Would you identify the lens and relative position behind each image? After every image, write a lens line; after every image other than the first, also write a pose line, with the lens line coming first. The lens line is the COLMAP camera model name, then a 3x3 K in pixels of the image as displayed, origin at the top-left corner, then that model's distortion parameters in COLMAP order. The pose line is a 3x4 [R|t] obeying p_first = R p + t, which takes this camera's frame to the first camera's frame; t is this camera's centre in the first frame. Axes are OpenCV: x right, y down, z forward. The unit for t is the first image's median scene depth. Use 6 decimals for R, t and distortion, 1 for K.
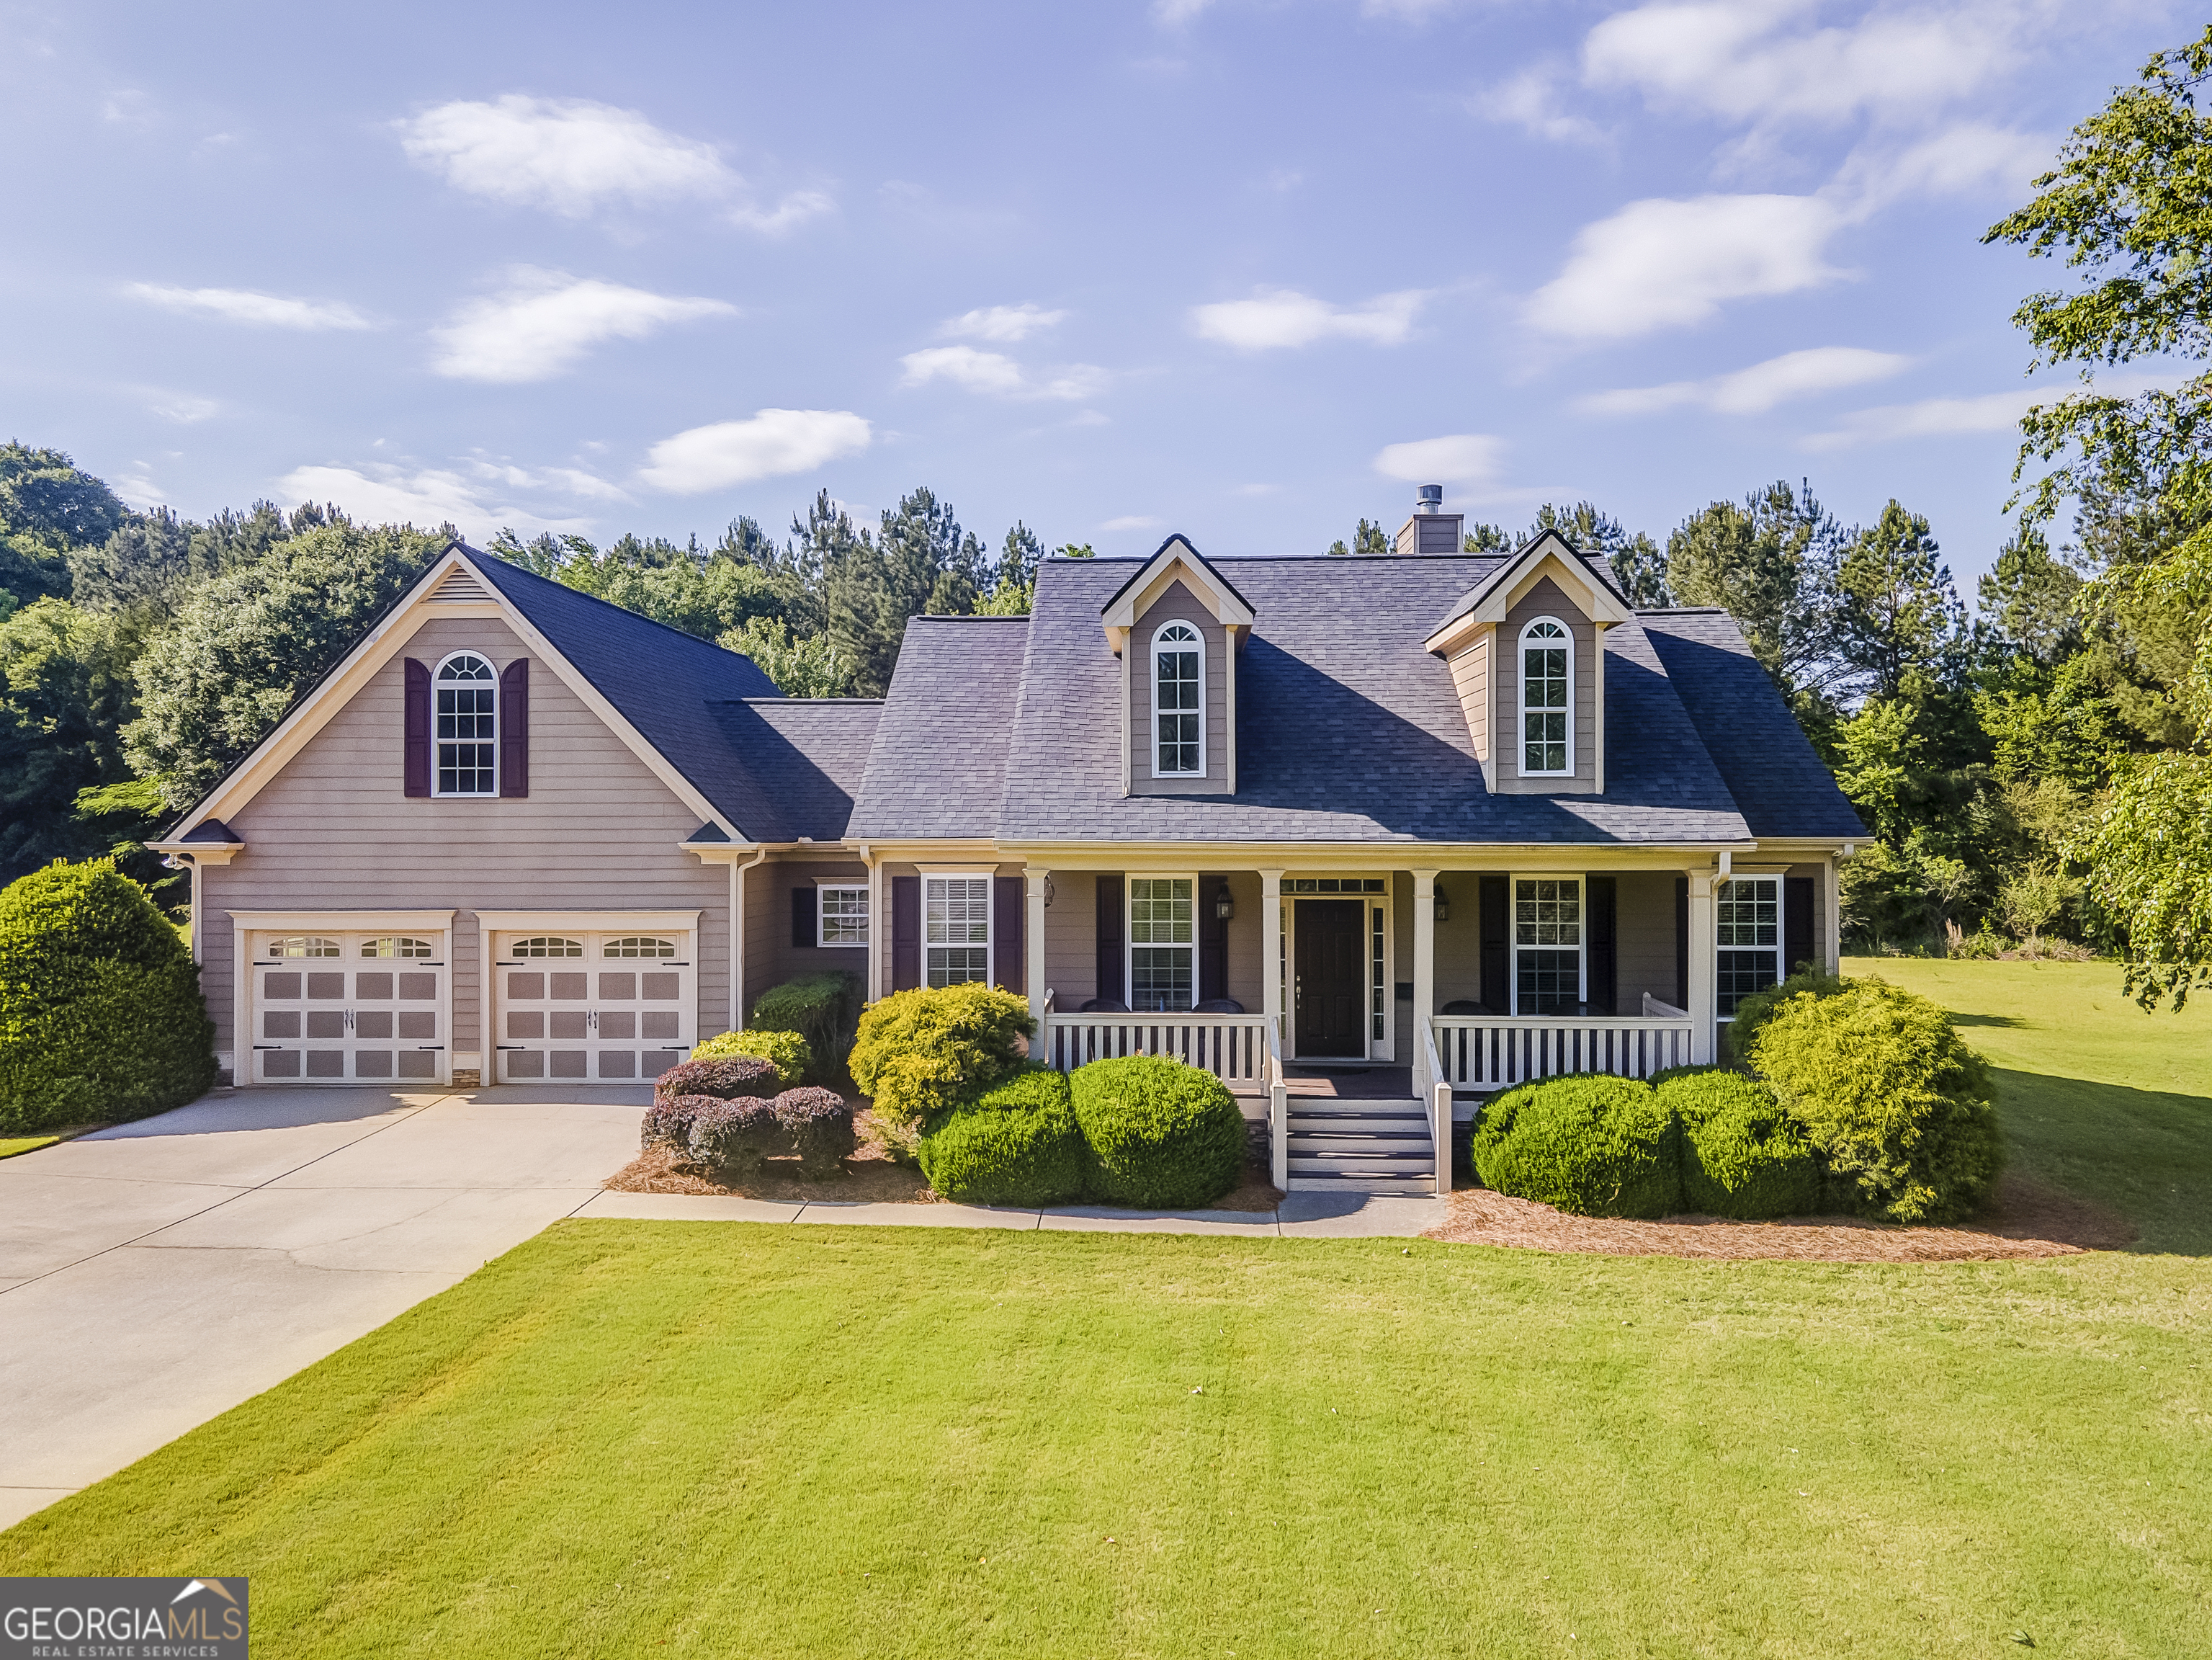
lens RADIAL K [[1614.0, 0, 1102.6], [0, 1614.0, 820.7], [0, 0, 1]] dist [0.028424, 0.029124]
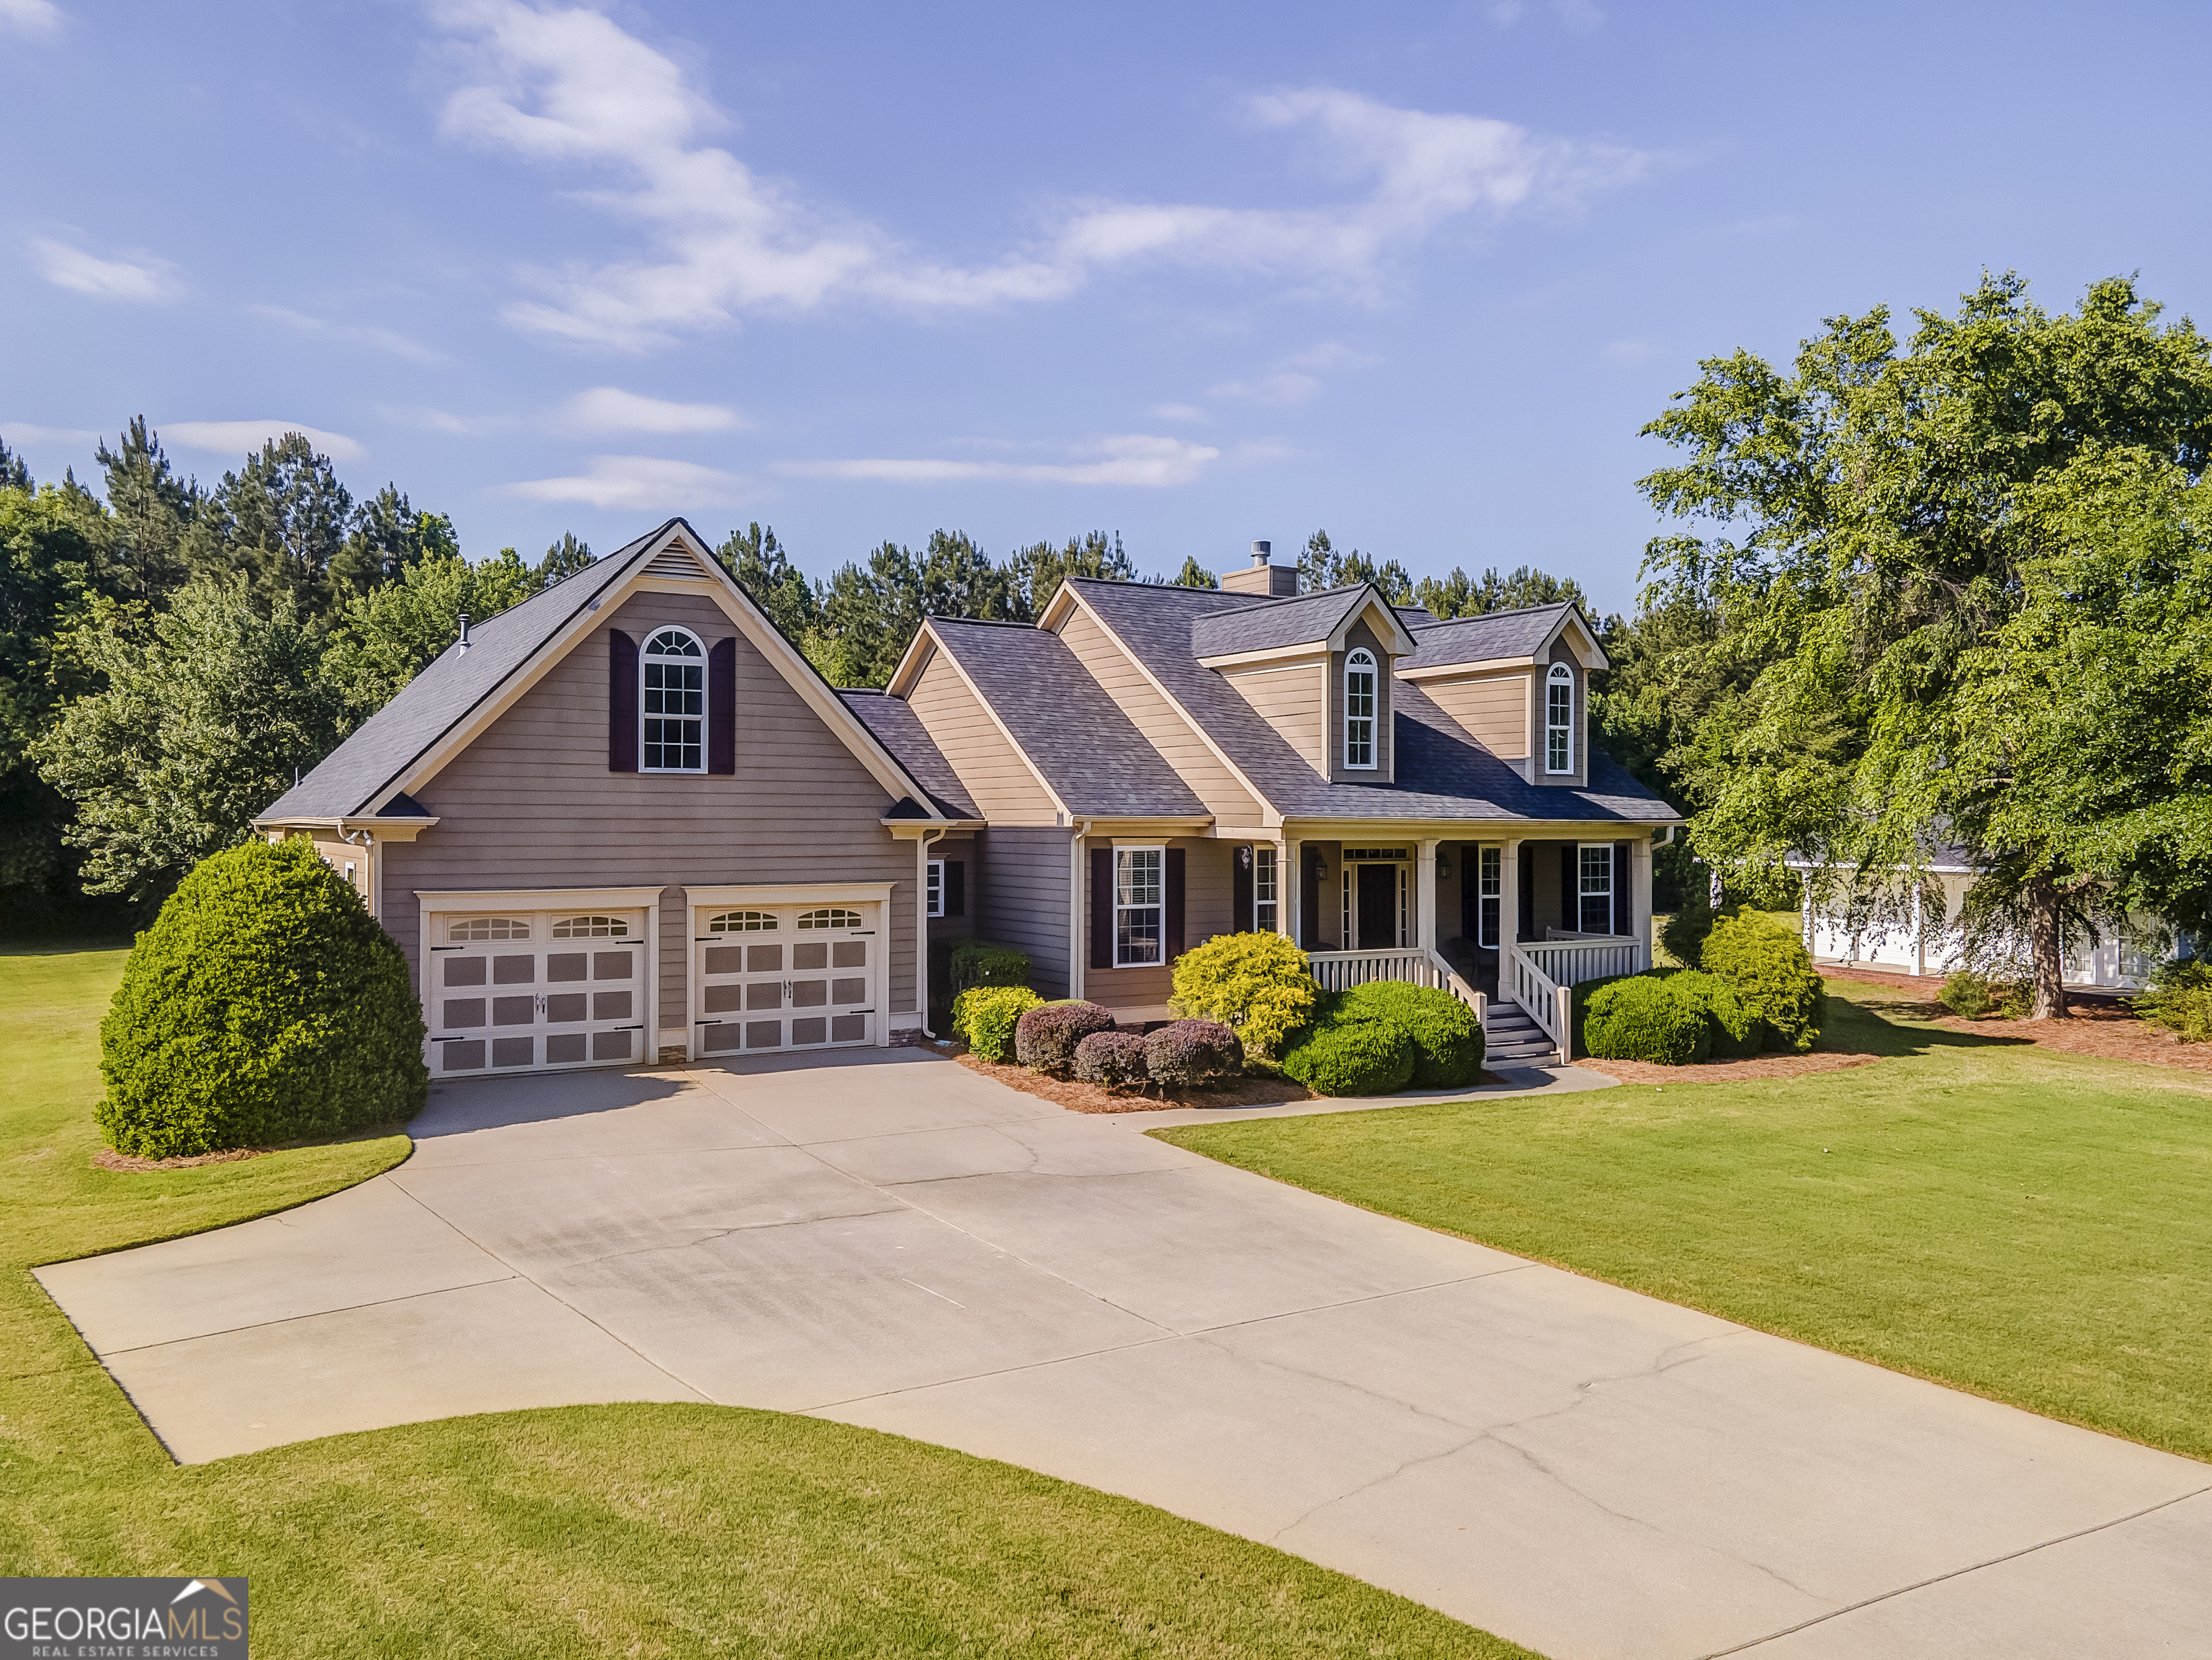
lens RADIAL K [[1614.0, 0, 1106.3], [0, 1614.0, 826.2], [0, 0, 1]] dist [0.028424, 0.029124]
pose [[0.832057, 0.002195, 0.554686, -0.725380], [-0.005372, 0.999977, 0.004100, 0.012780], [-0.554664, -0.006391, 0.832050, 0.026226]]
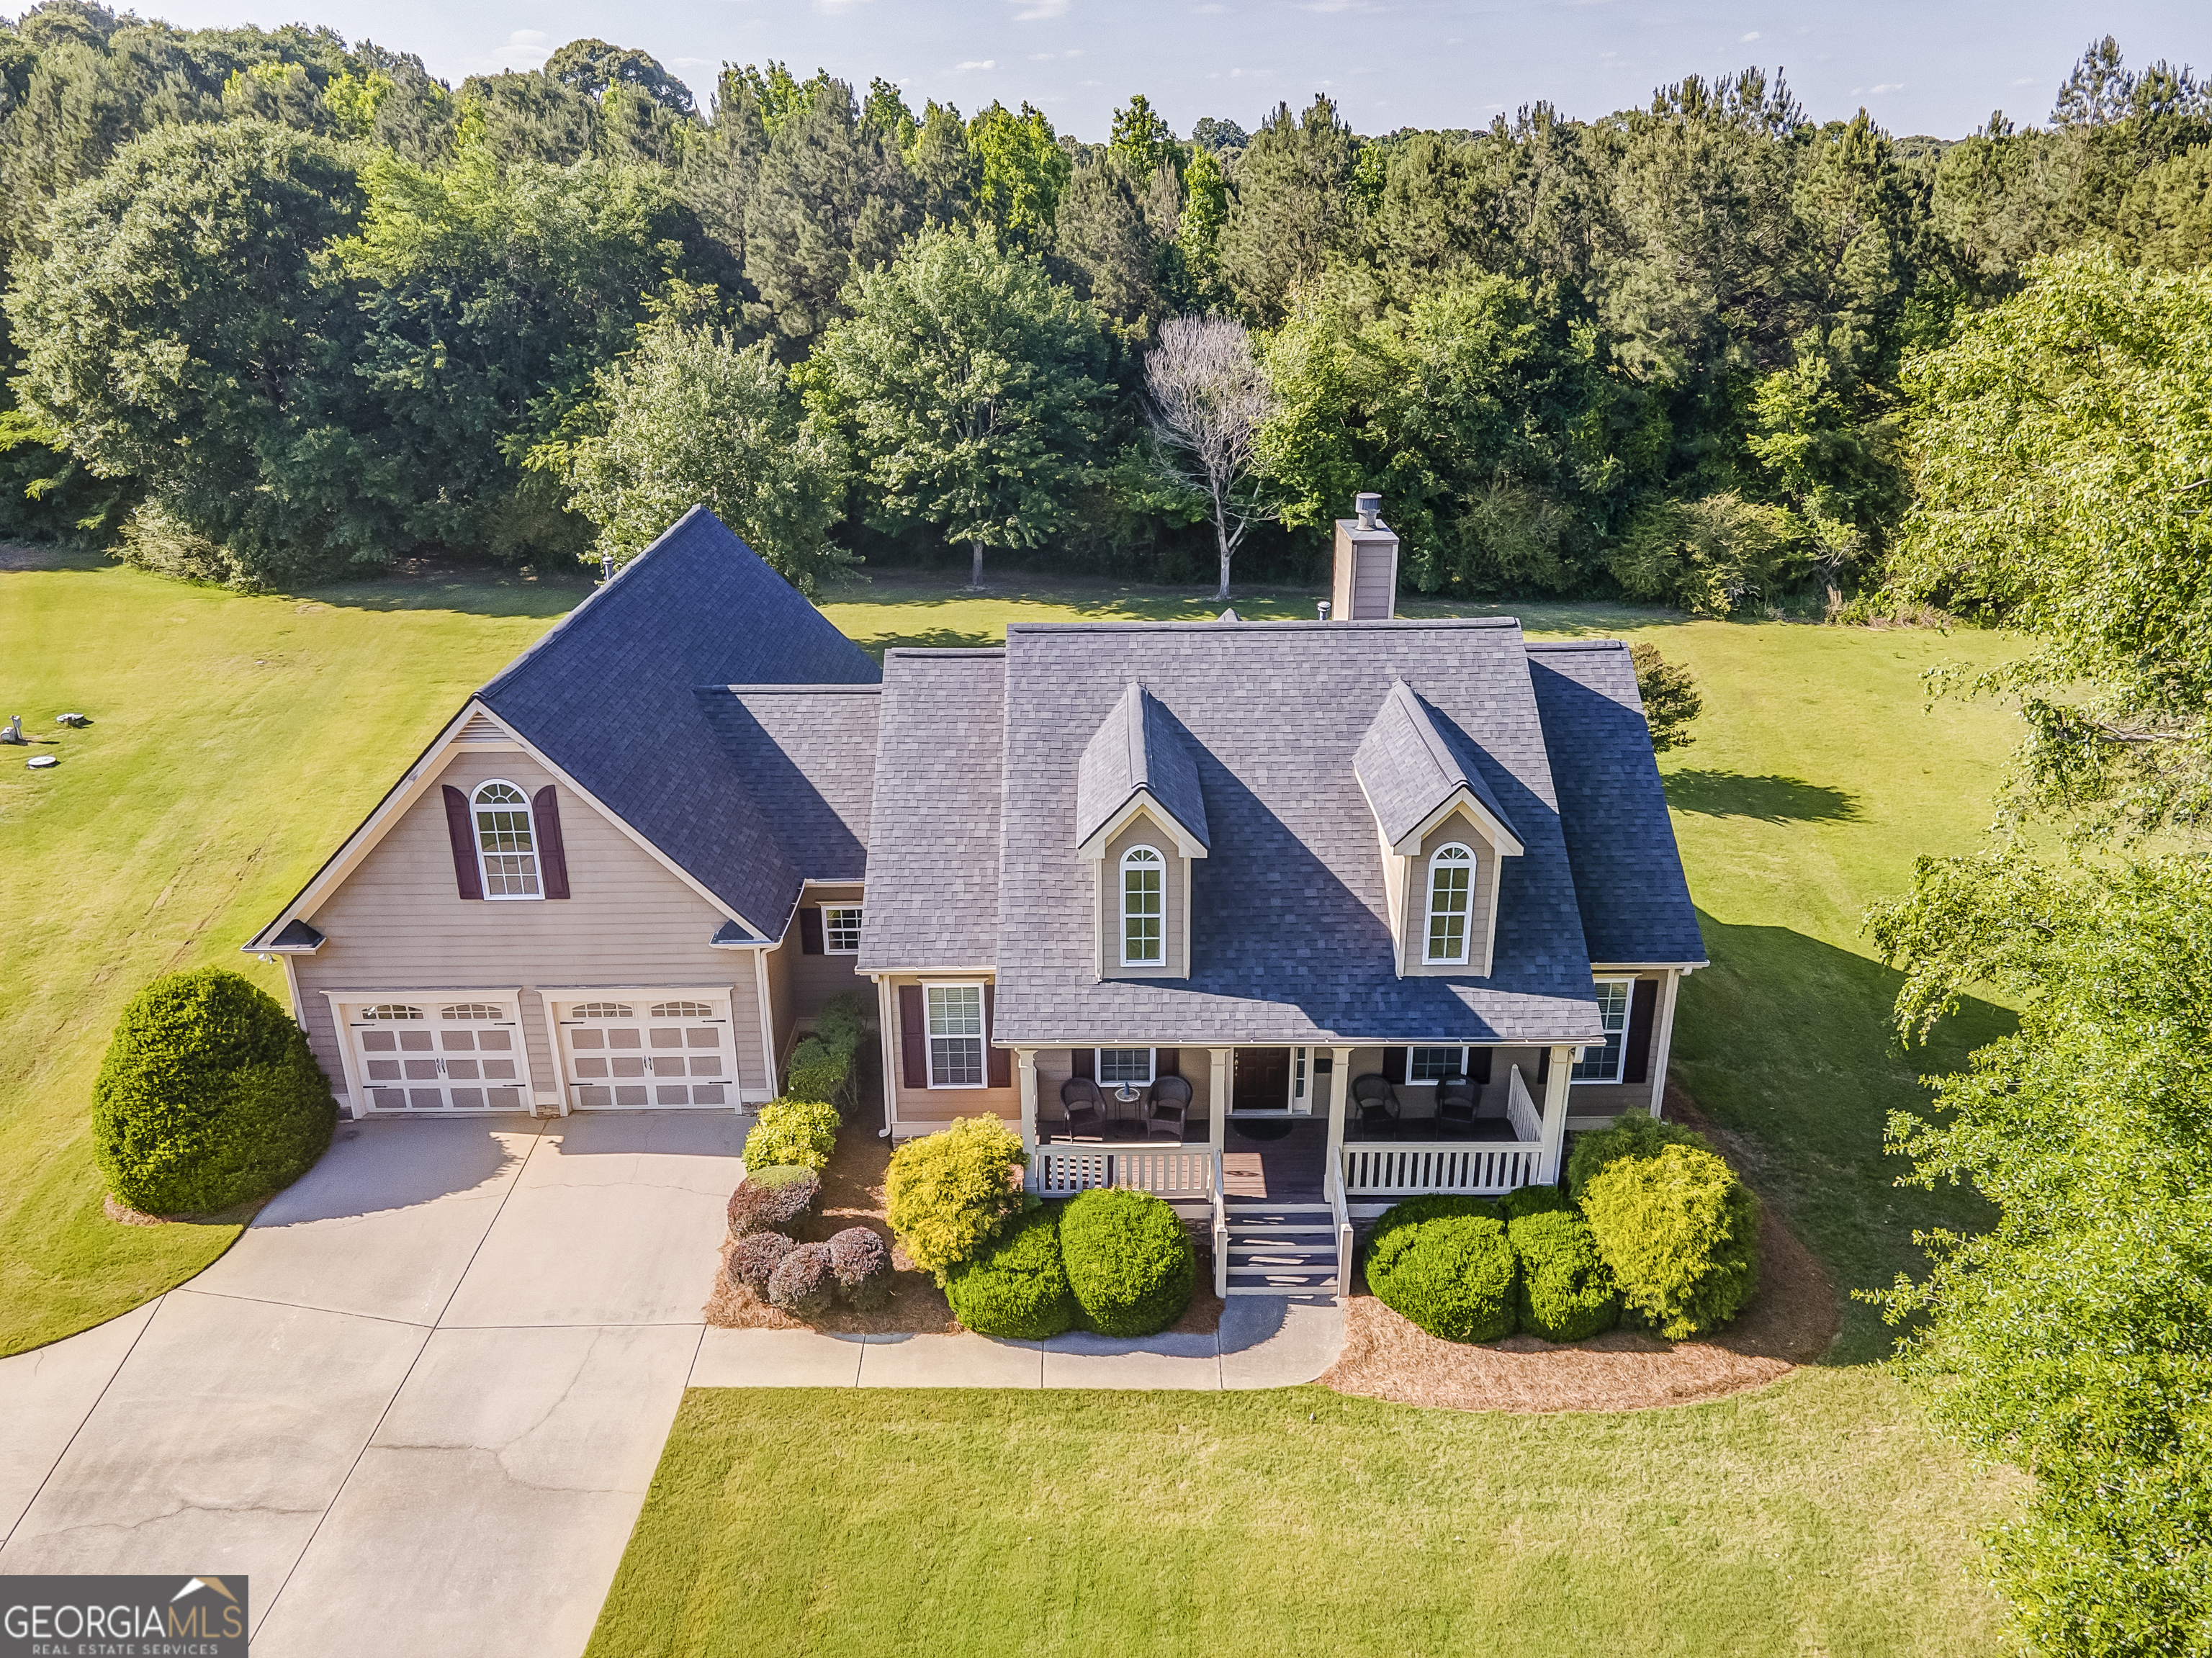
lens RADIAL K [[1613.7, 0, 1108.2], [0, 1613.7, 818.1], [0, 0, 1]] dist [0.028424, 0.029124]
pose [[0.998634, -0.022111, 0.047344, -0.028232], [0.002877, 0.927949, 0.372696, -0.494216], [-0.052174, -0.372051, 0.926745, -0.059475]]
